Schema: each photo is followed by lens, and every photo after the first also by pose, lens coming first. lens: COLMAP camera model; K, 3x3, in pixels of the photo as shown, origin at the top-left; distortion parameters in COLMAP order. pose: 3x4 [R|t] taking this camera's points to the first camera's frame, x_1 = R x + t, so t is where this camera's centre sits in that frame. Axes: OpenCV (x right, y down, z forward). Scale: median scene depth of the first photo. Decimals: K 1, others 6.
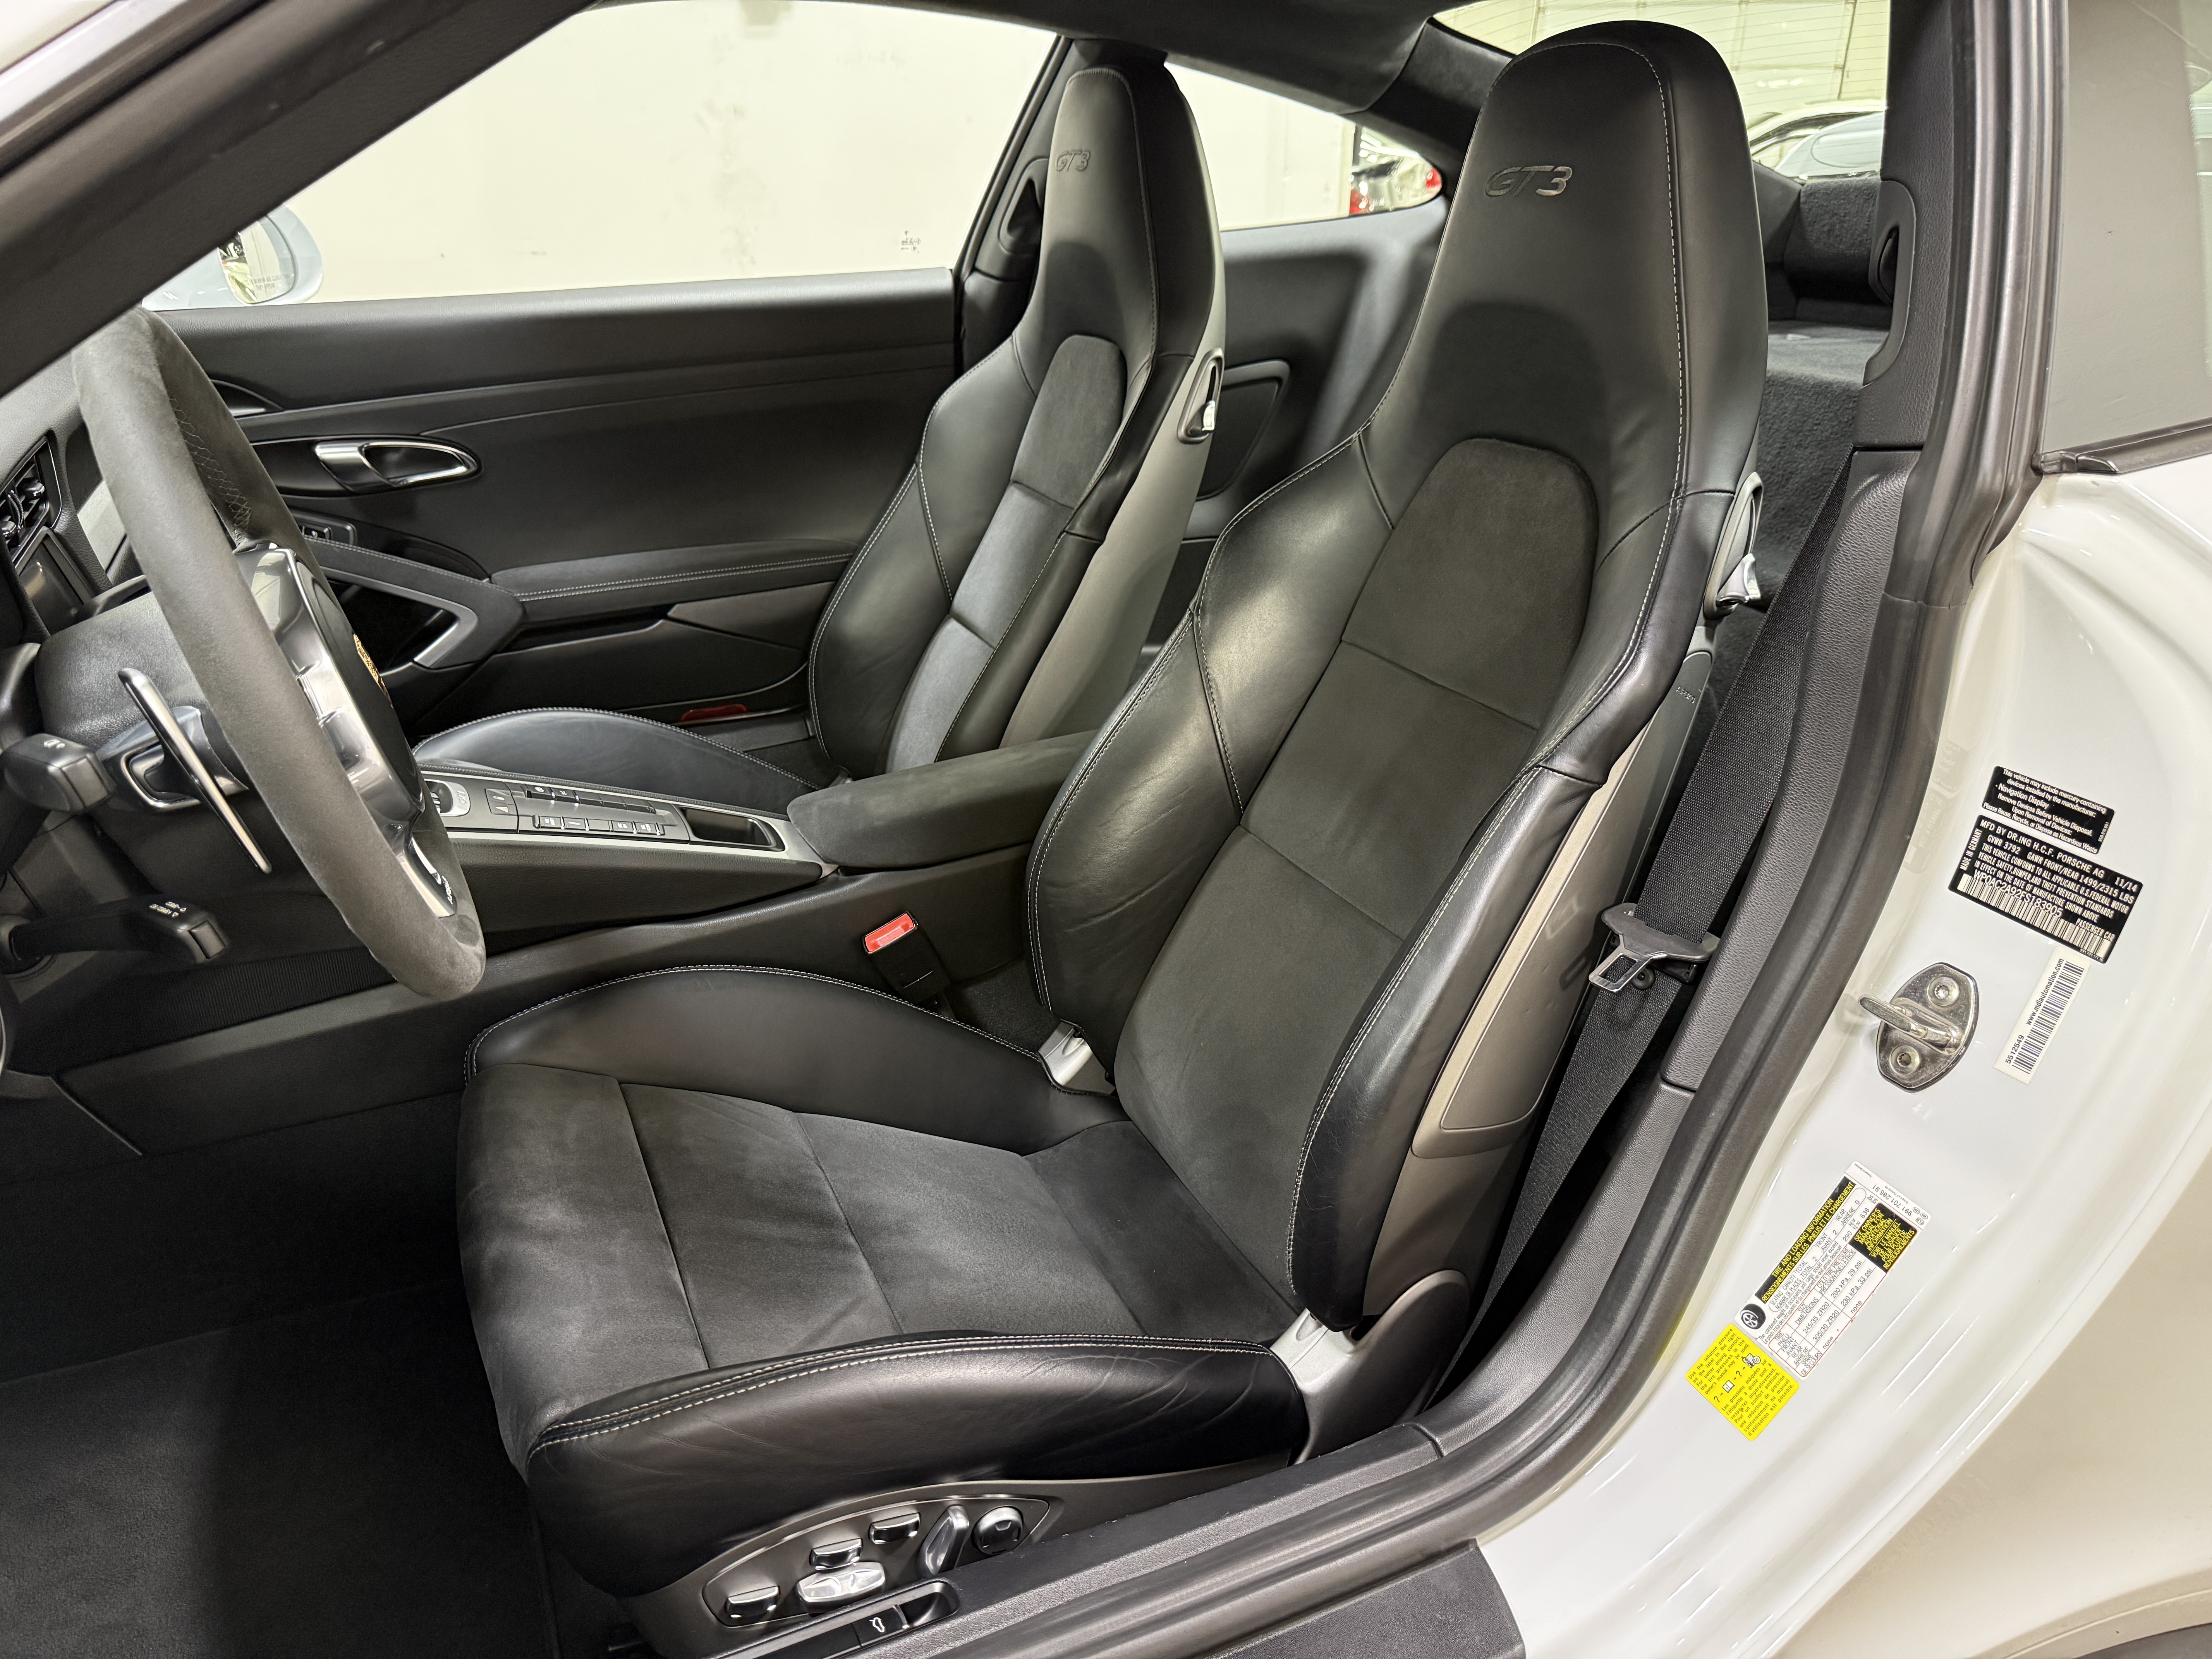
lens RADIAL K [[1581.6, 0, 1107.5], [0, 1581.6, 837.8], [0, 0, 1]] dist [-0.001871, -0.008557]
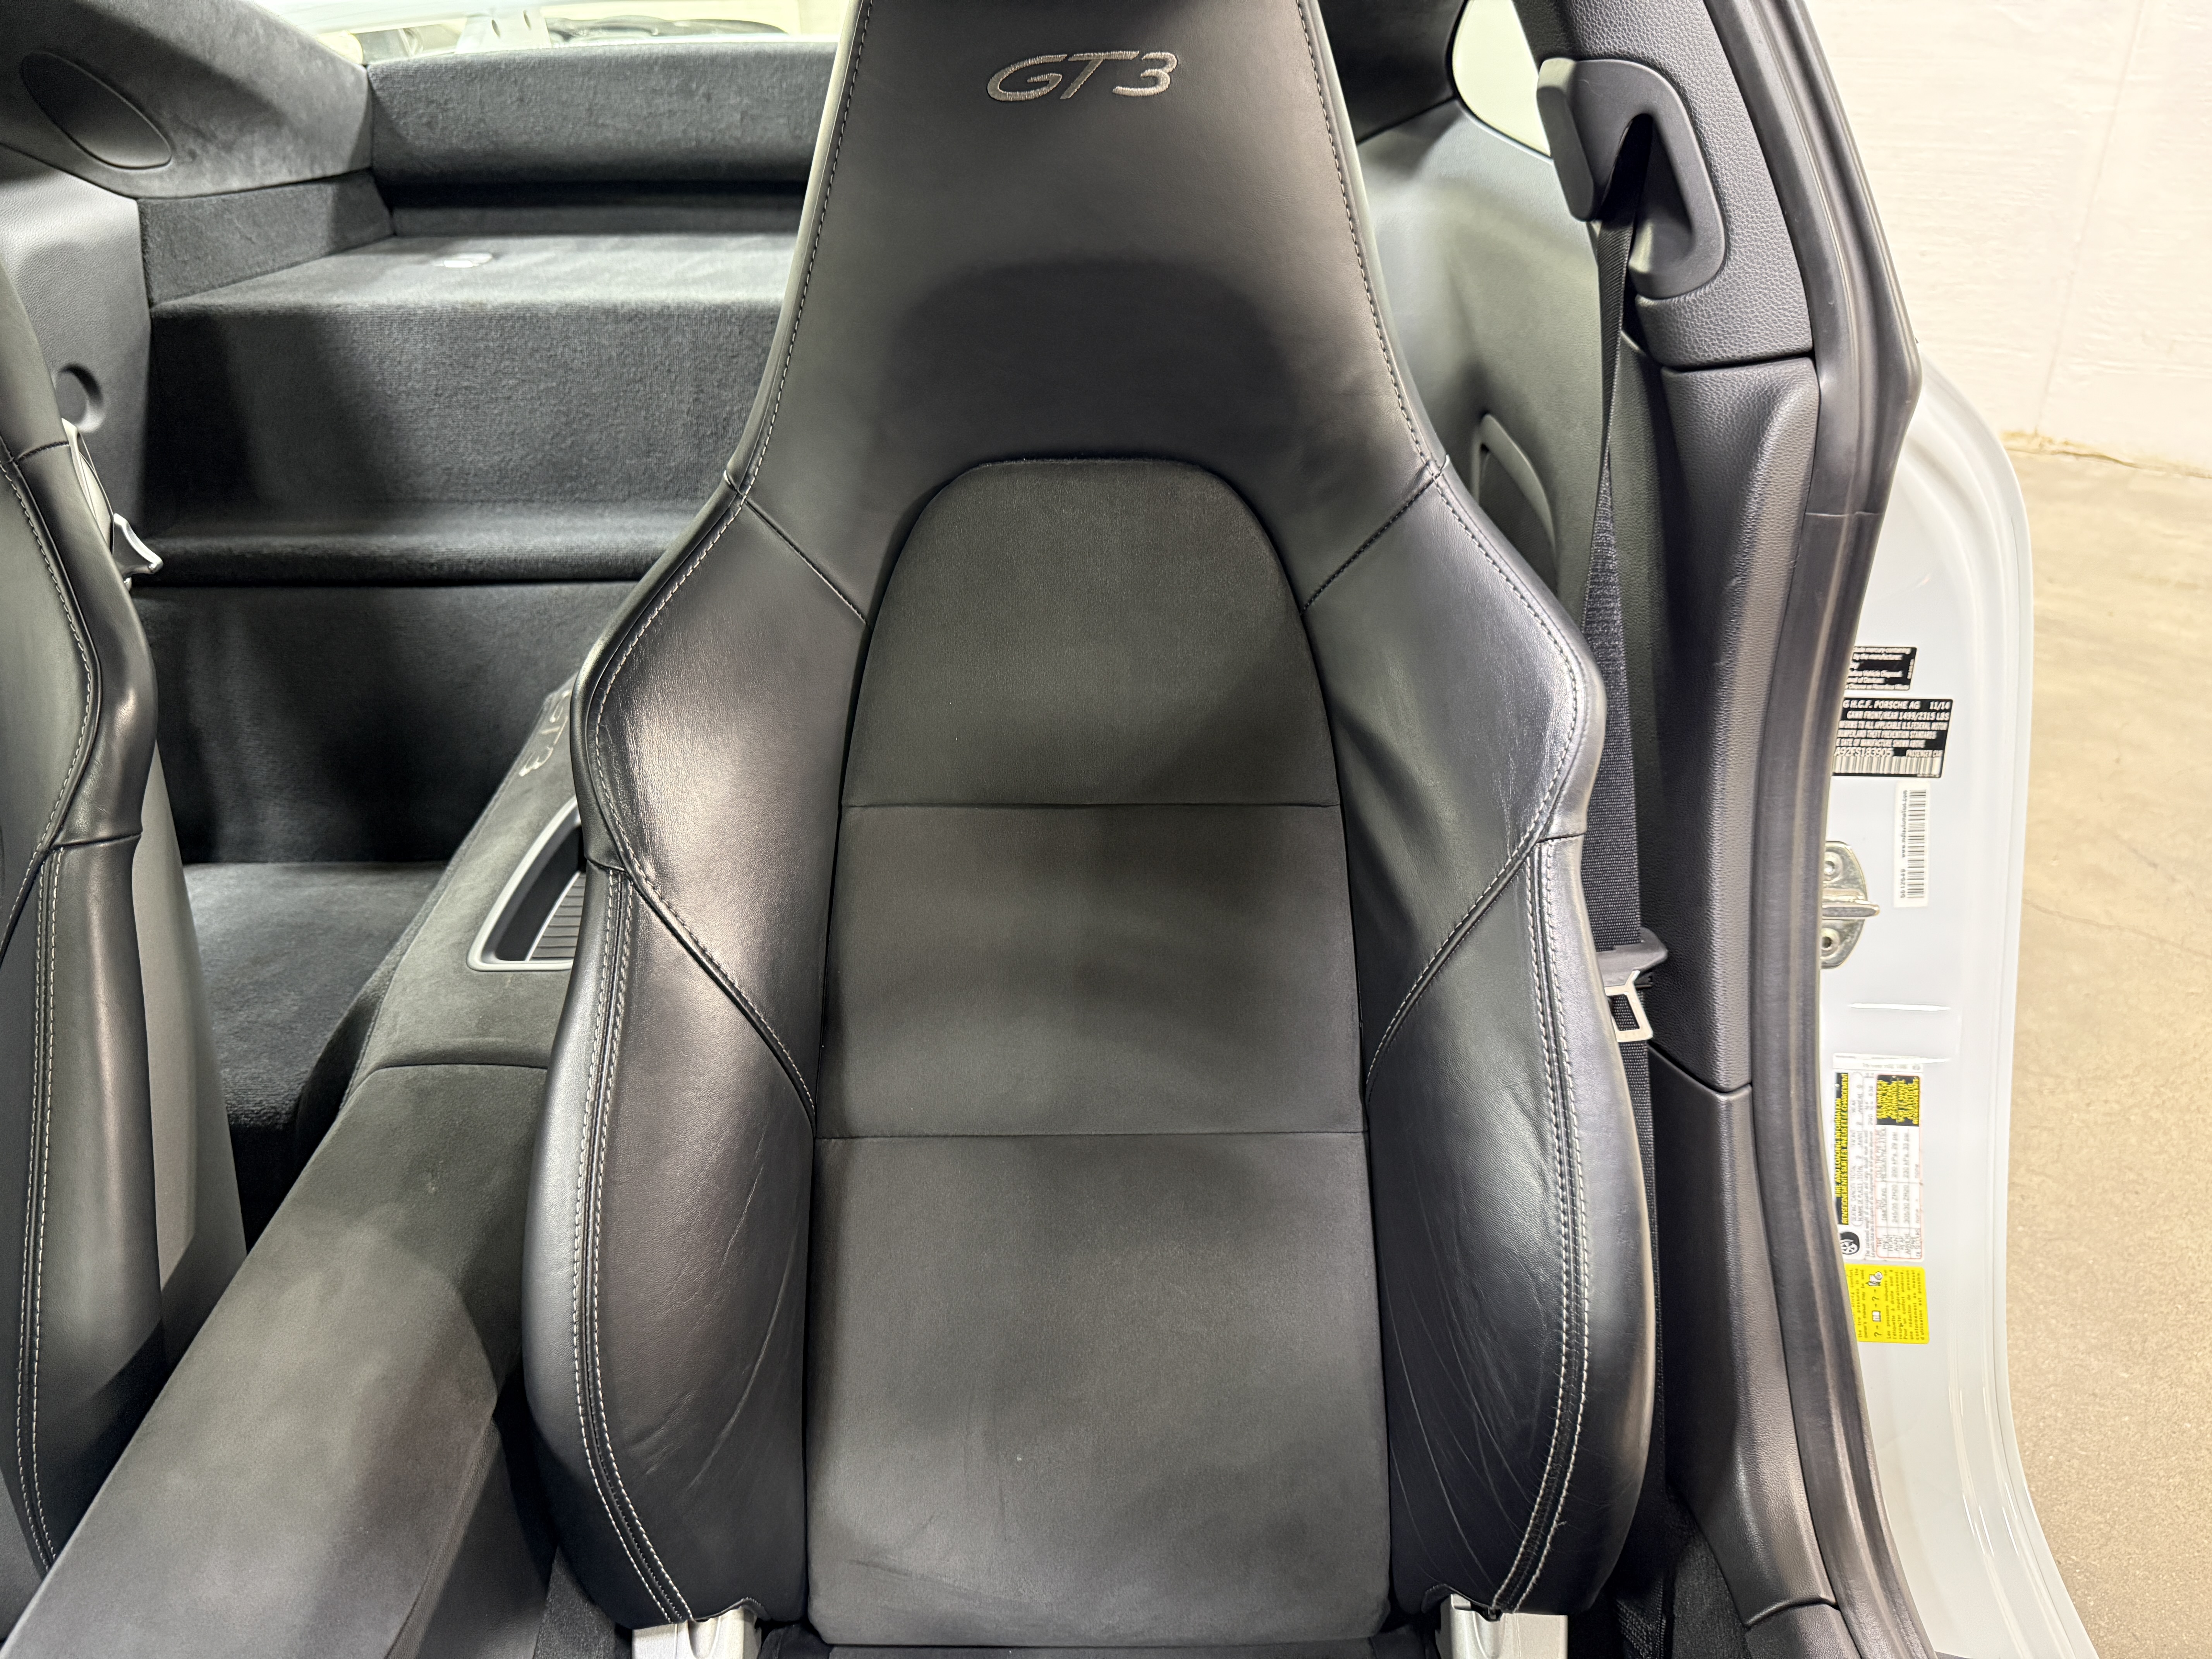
lens RADIAL K [[1581.6, 0, 1107.5], [0, 1581.6, 837.8], [0, 0, 1]] dist [-0.001871, -0.008557]
pose [[0.424399, -0.424035, 0.800049, -0.484147], [0.367119, 0.888268, 0.276048, -0.375397], [-0.827713, 0.176559, 0.532652, 0.839065]]
